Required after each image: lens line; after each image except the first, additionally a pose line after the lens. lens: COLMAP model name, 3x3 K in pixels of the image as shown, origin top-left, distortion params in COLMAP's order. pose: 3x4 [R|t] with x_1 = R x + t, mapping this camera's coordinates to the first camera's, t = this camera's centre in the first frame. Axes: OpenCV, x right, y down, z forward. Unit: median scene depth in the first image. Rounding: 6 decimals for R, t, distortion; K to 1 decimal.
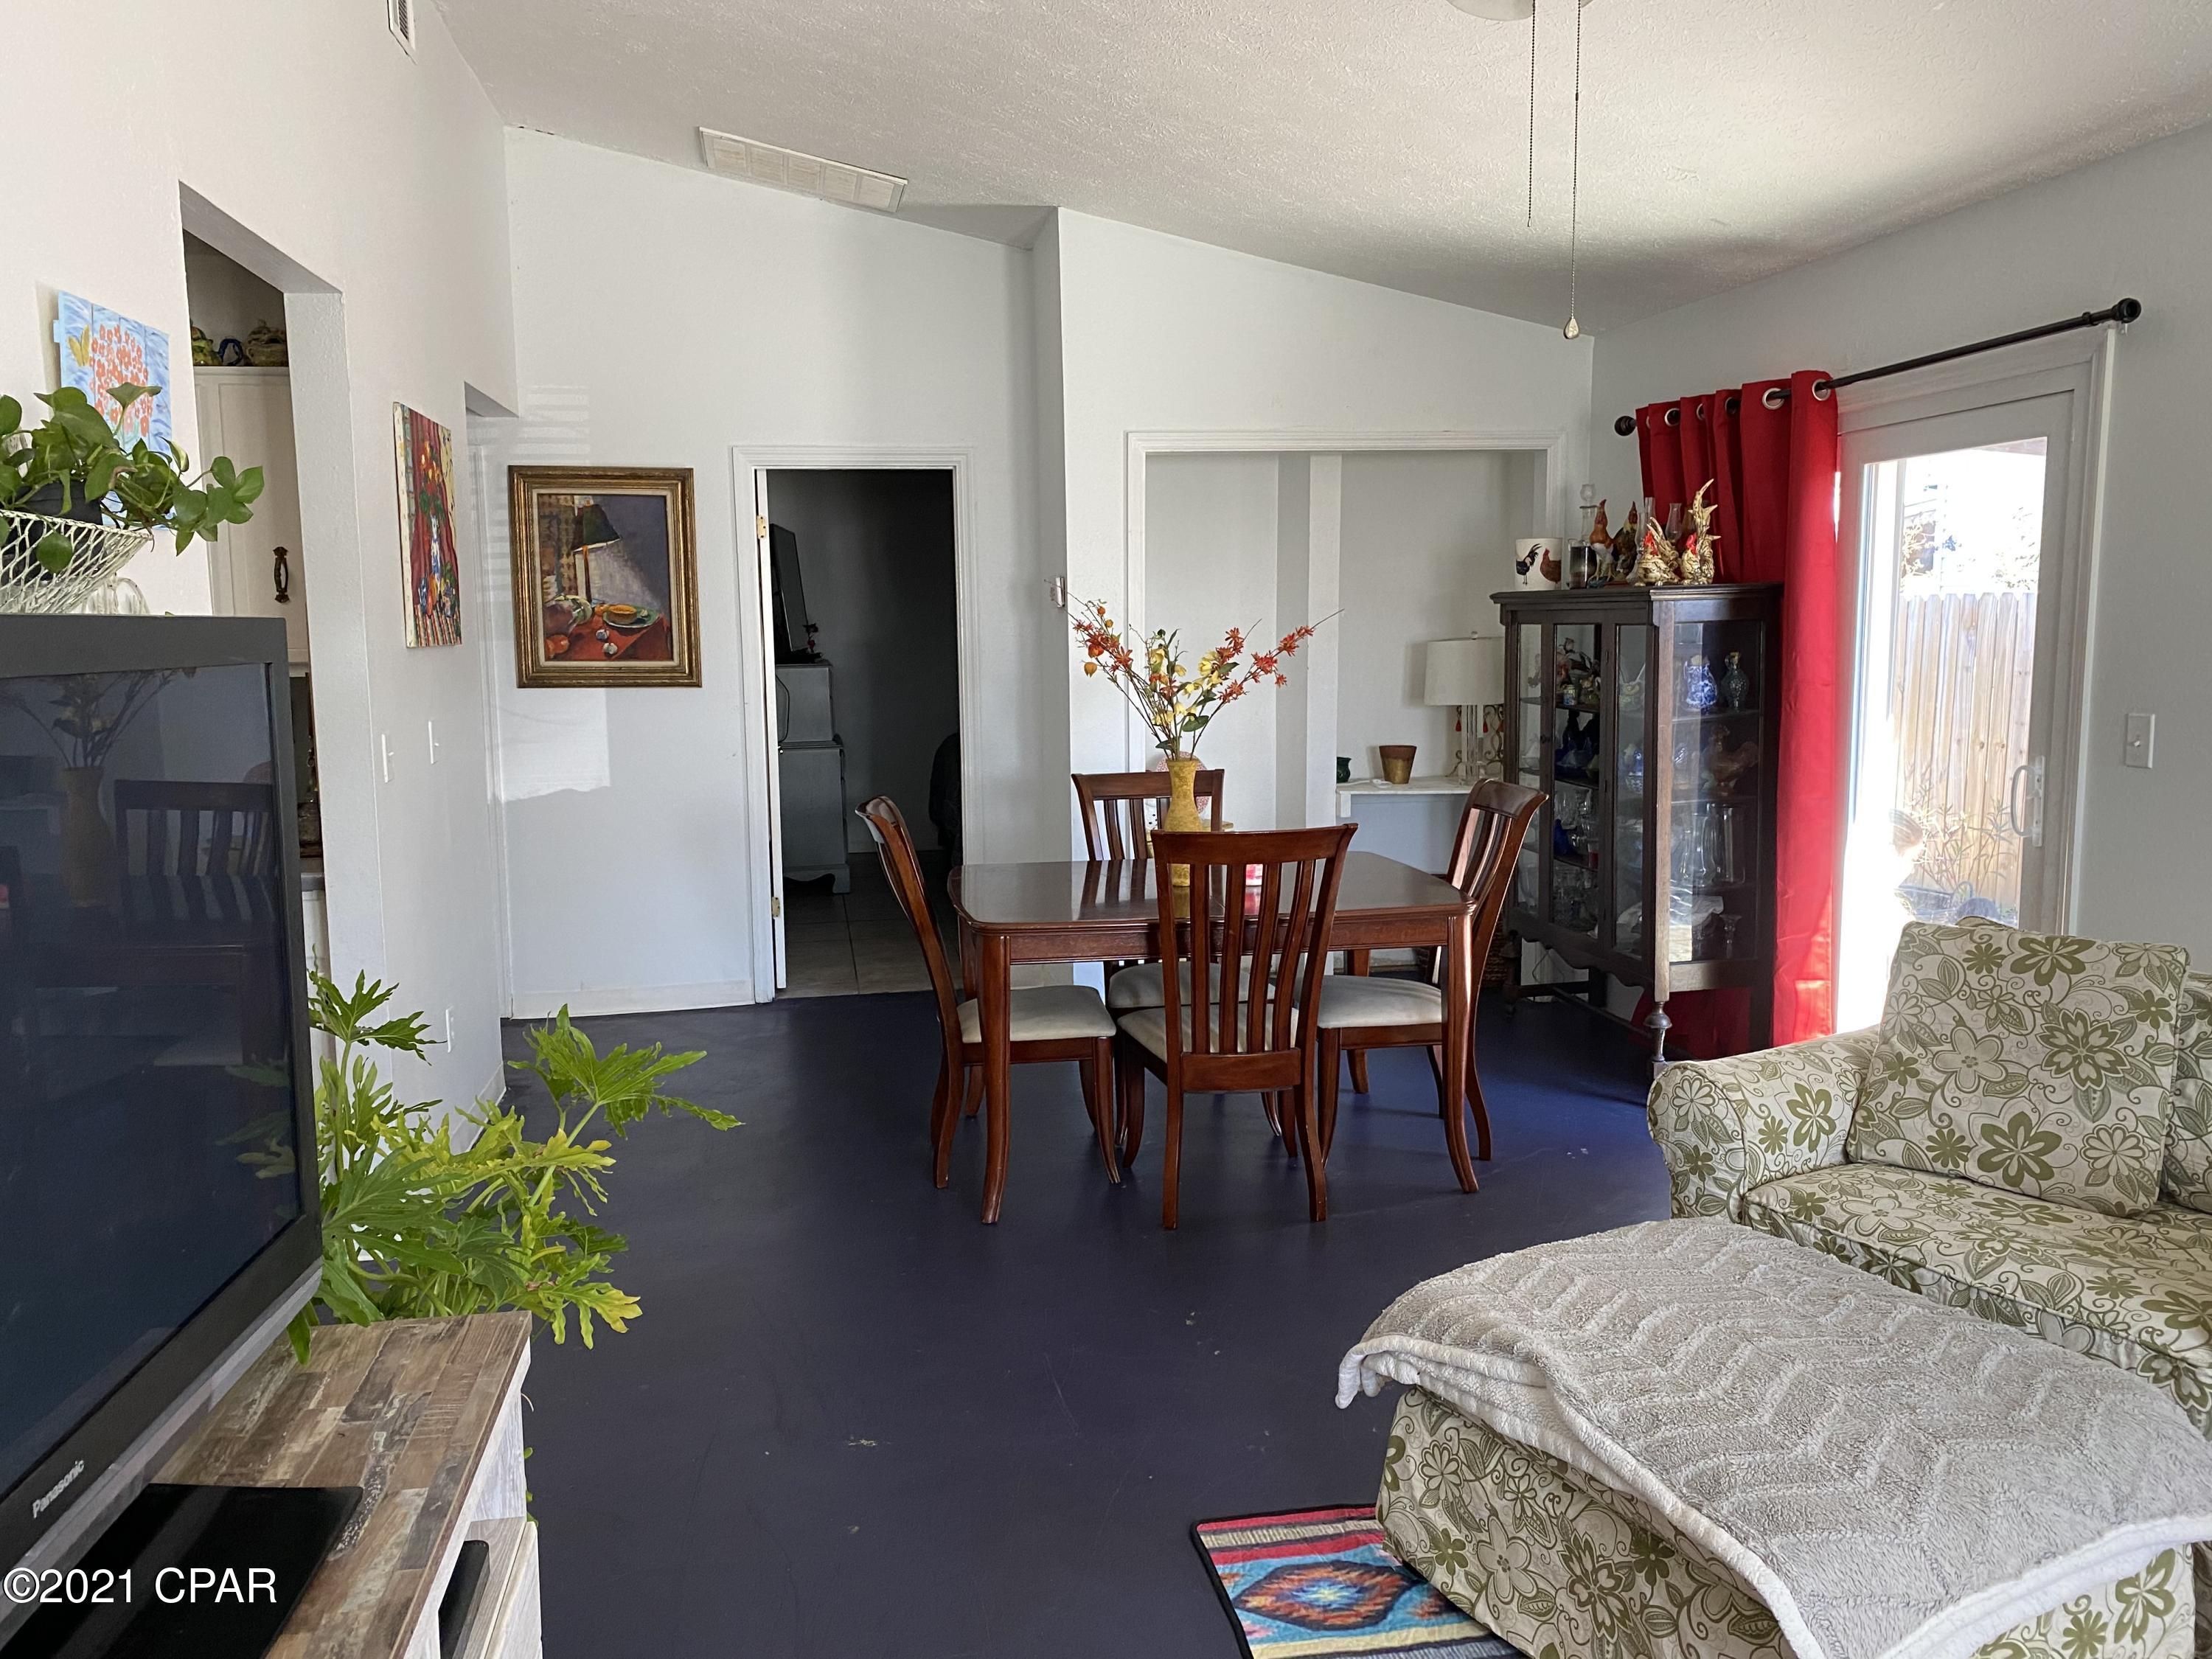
lens RADIAL K [[1701.6, 0, 1096.5], [0, 1701.6, 822.2], [0, 0, 1]] dist [0.029968, -0.020608]
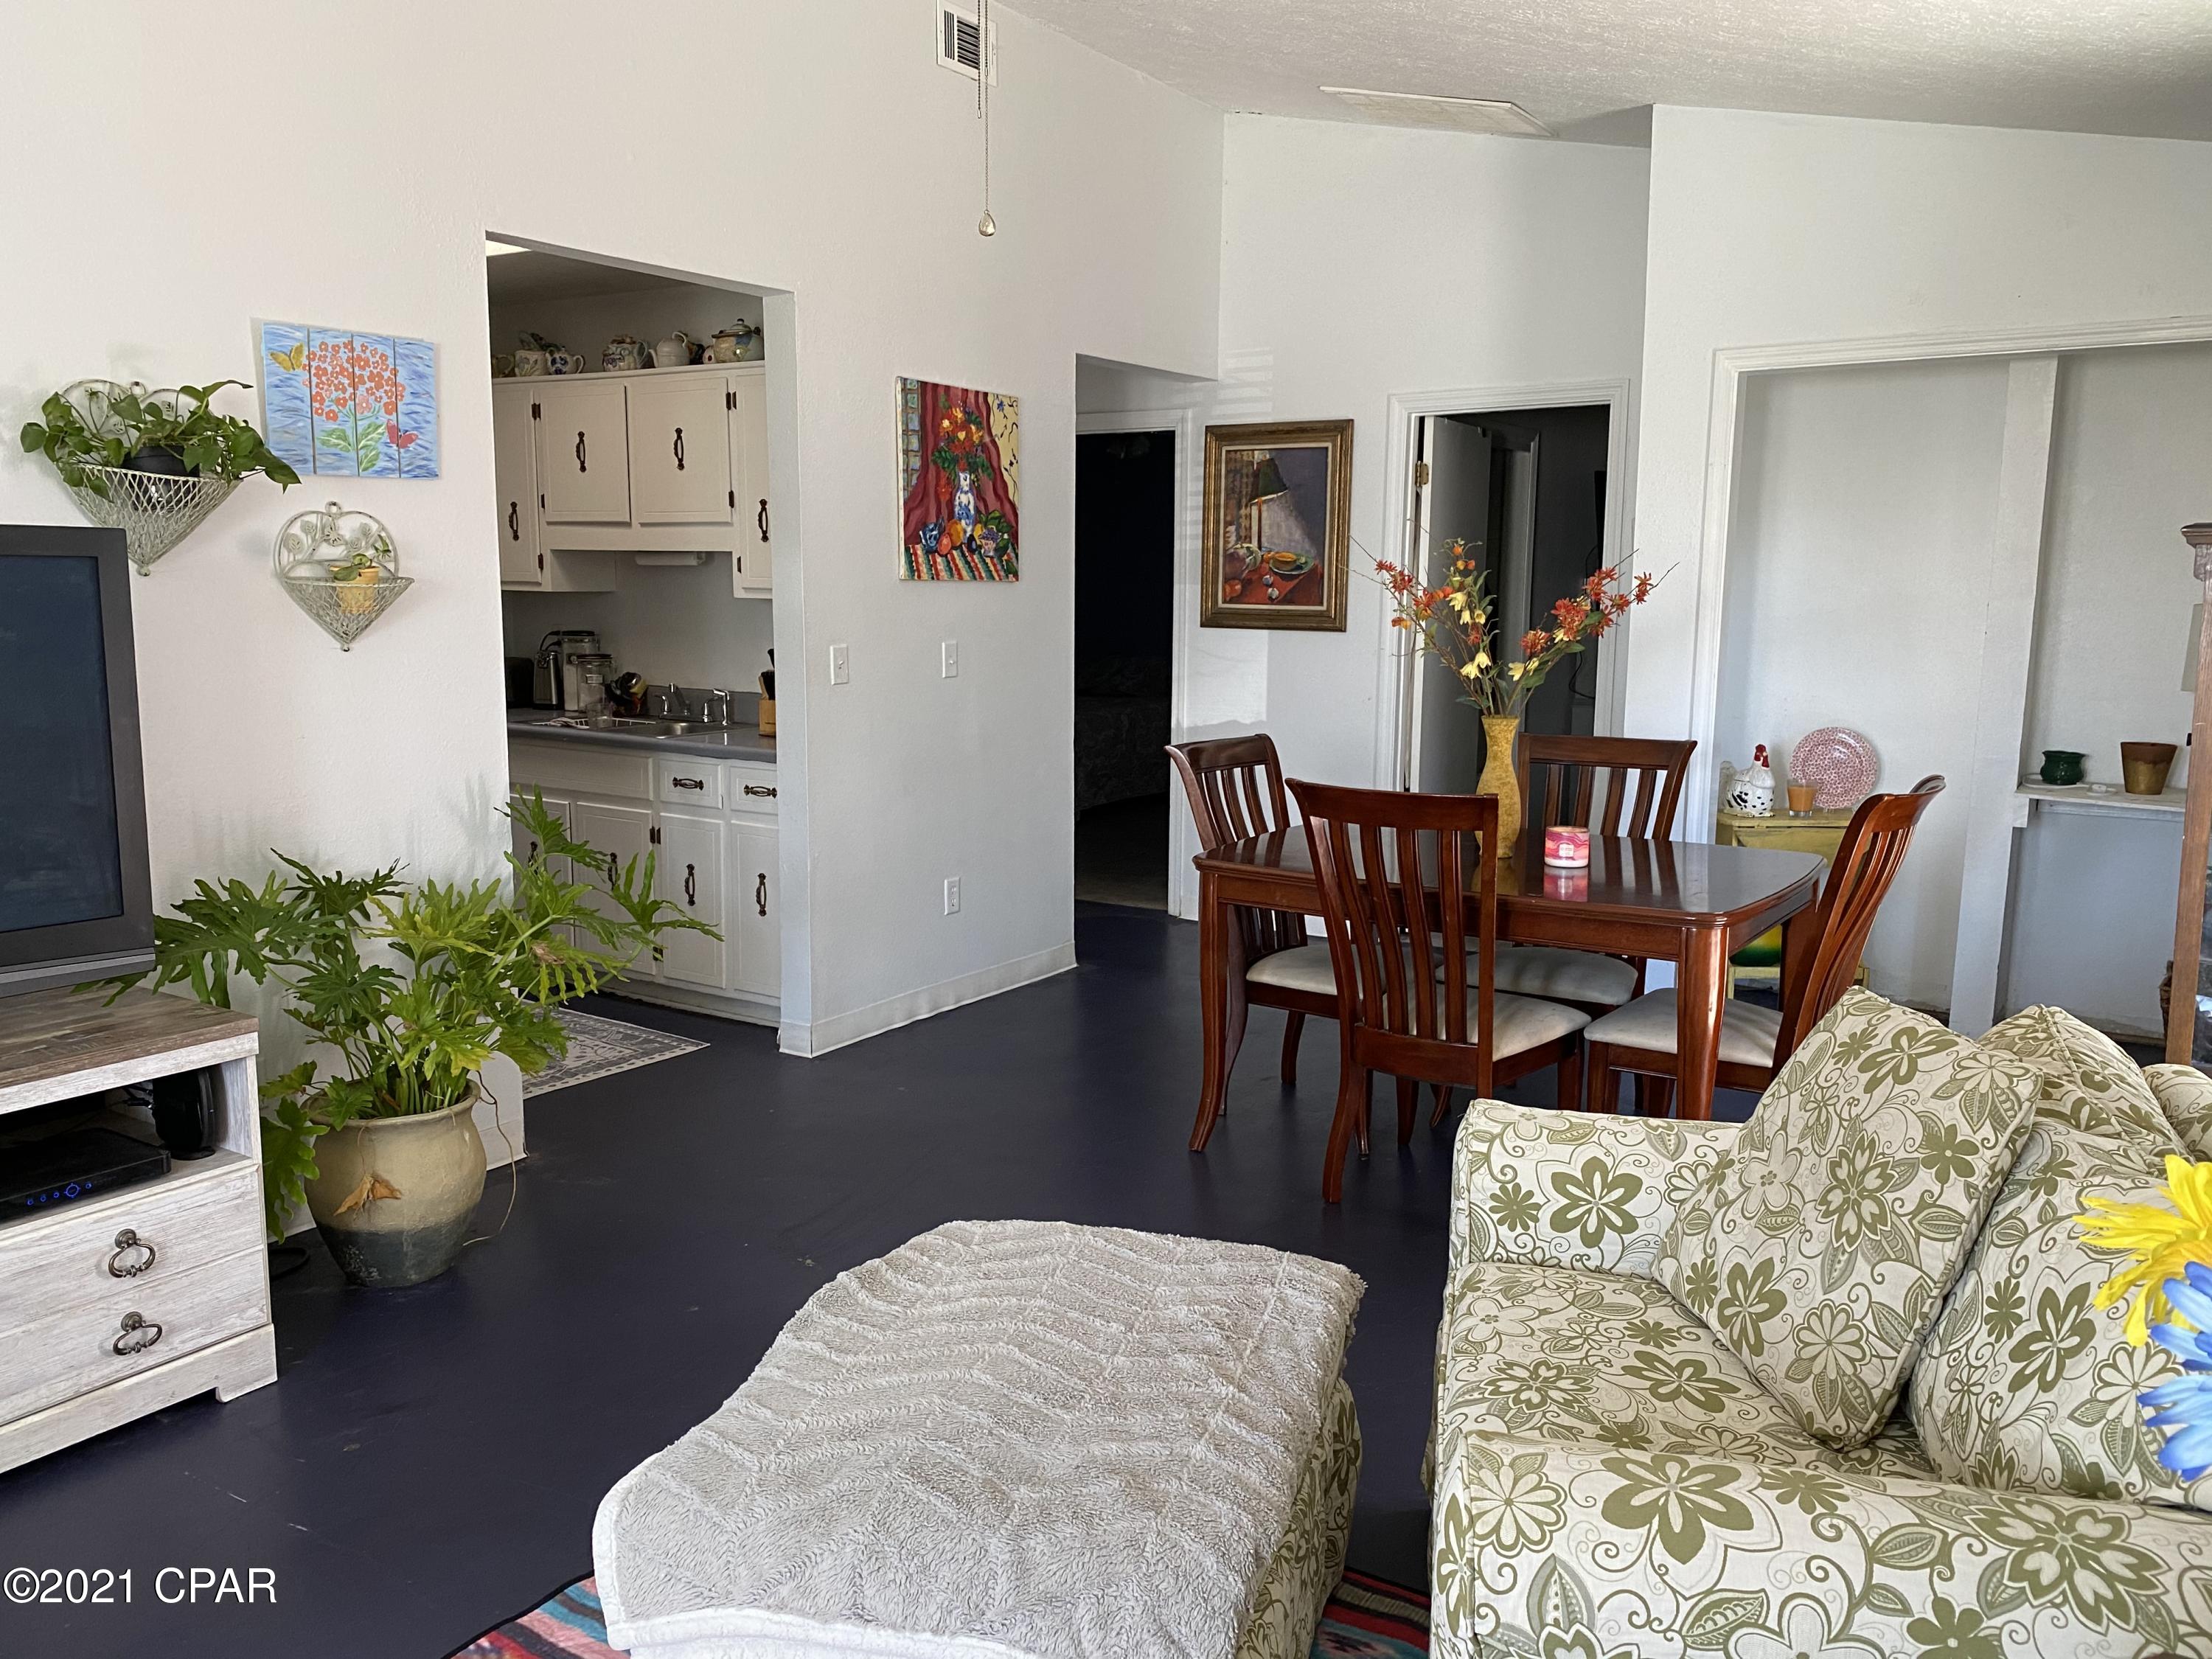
lens RADIAL K [[1701.6, 0, 1097.0], [0, 1701.6, 844.2], [0, 0, 1]] dist [0.029968, -0.020608]
pose [[0.721788, 0.119745, -0.681677, 0.390552], [-0.097145, 0.992697, 0.071519, -0.010893], [0.685263, 0.014600, 0.728149, 0.146426]]
